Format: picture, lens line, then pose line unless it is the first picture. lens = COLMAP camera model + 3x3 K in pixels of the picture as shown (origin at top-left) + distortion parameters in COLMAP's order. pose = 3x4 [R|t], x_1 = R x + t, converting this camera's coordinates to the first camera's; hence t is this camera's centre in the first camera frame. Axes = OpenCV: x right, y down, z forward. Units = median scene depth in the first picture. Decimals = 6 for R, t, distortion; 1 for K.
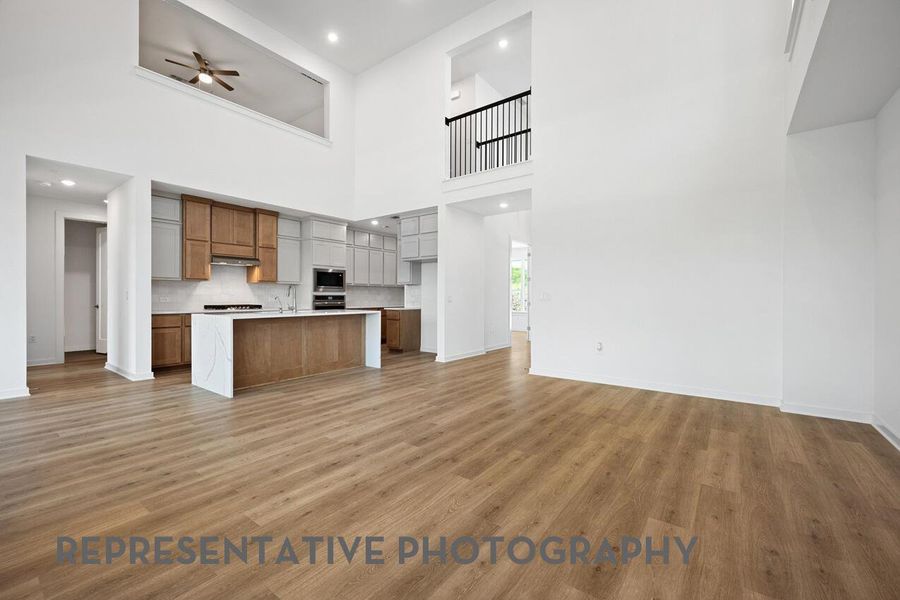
lens RADIAL K [[376.3, 0, 450.0], [0, 376.3, 300.0], [0, 0, 1]] dist [-0.000747, -0.000174]
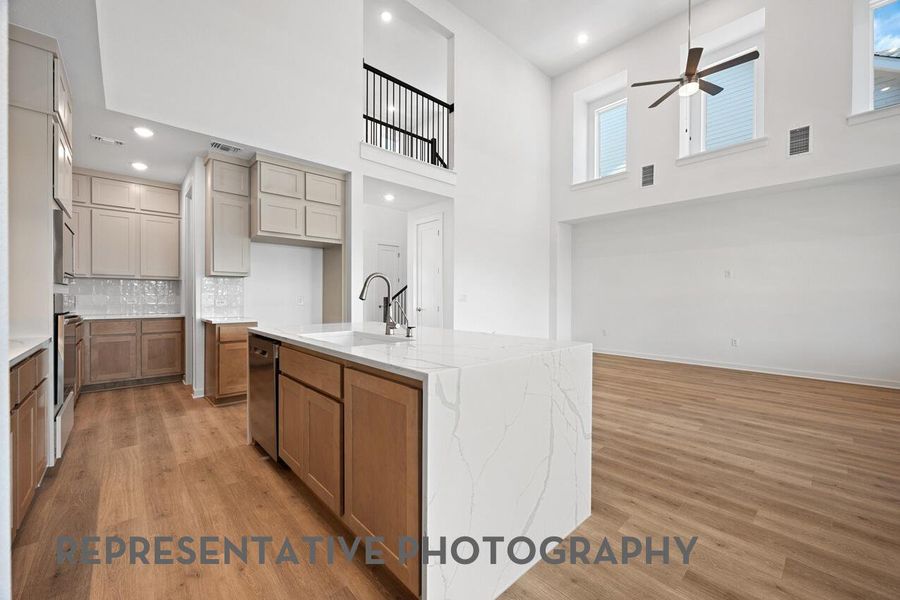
lens RADIAL K [[355.8, 0, 449.0], [0, 355.8, 300.3], [0, 0, 1]] dist [0.000400, -0.000124]
pose [[0.185174, -0.011292, 0.982641, -1.044381], [0.007087, 0.999923, 0.010155, -0.015749], [-0.982680, 0.005083, 0.185240, 1.081061]]
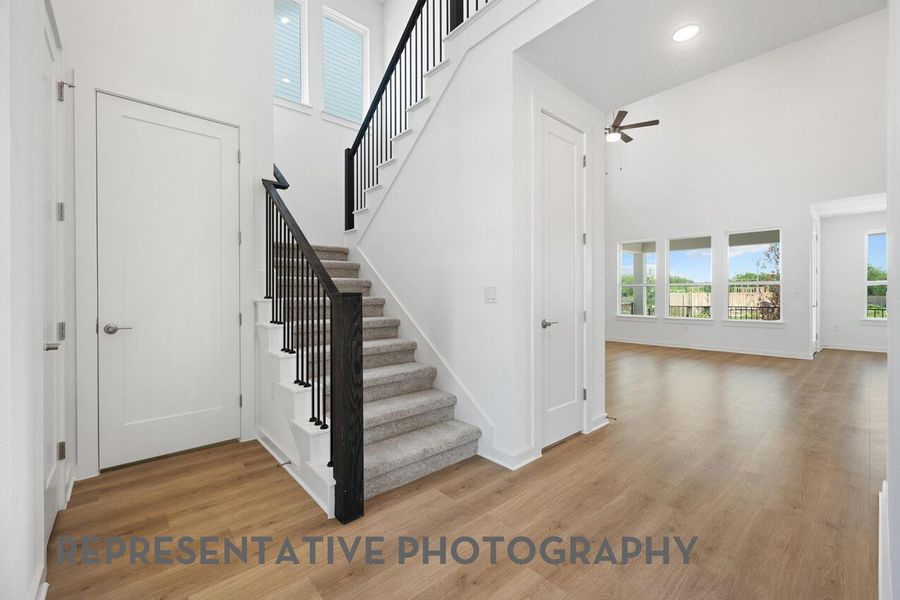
lens RADIAL K [[369.8, 0, 450.9], [0, 369.8, 293.3], [0, 0, 1]] dist [-0.000192, -0.000020]
pose [[-0.979543, -0.002006, 0.201227, 0.447529], [0.000043, 0.999948, 0.010176, -0.021139], [-0.201237, 0.009977, -0.979492, 2.145311]]
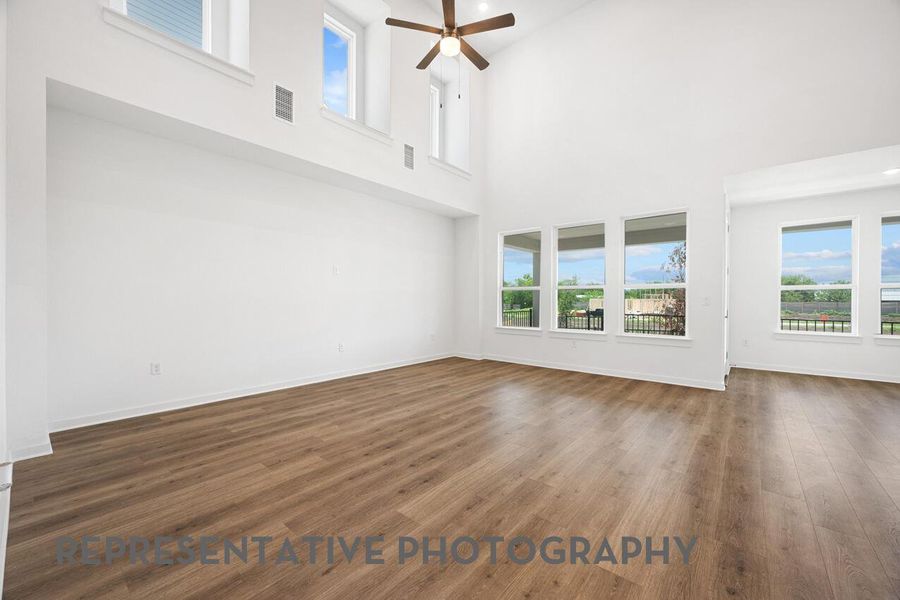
lens RADIAL K [[355.8, 0, 449.0], [0, 355.8, 300.3], [0, 0, 1]] dist [0.000400, -0.000124]
pose [[-0.998567, -0.008353, 0.052855, 0.063187], [-0.007508, 0.999841, 0.016174, -0.017280], [-0.052982, 0.015754, -0.998471, 1.451848]]
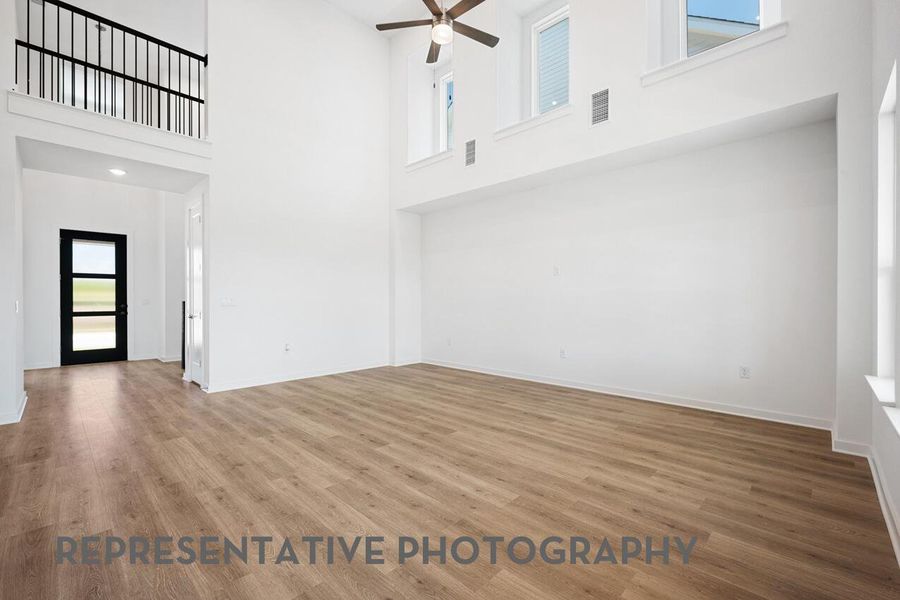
lens RADIAL K [[386.7, 0, 450.0], [0, 386.7, 300.0], [0, 0, 1]] dist [-0.001931, -0.000345]
pose [[0.120110, -0.001461, 0.992759, -0.763978], [0.012400, 0.999923, -0.000029, -0.007180], [-0.992683, 0.012314, 0.120119, 0.467839]]
